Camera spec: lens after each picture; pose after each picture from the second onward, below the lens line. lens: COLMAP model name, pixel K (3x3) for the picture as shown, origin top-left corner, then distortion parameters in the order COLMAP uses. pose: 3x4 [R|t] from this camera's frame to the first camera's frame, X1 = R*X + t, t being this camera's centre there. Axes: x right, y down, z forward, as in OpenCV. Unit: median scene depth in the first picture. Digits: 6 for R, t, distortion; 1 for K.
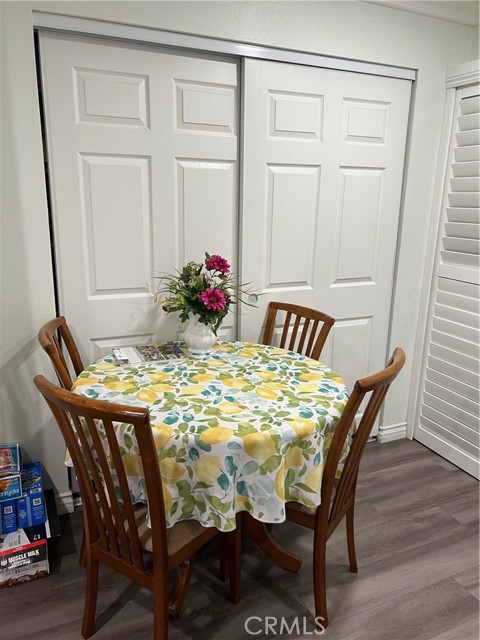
lens RADIAL K [[482.0, 0, 238.7], [0, 482.0, 321.1], [0, 0, 1]] dist [0.065421, -0.070670]
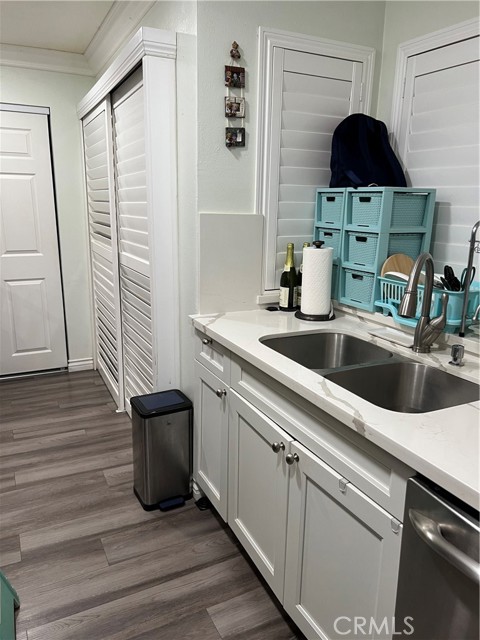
lens RADIAL K [[482.0, 0, 241.0], [0, 482.0, 320.0], [0, 0, 1]] dist [0.065421, -0.070670]
pose [[0.999558, -0.015694, 0.025247, 0.886176], [0.016104, 0.999741, -0.016098, 0.157446], [-0.024988, 0.016497, 0.999552, -0.472411]]
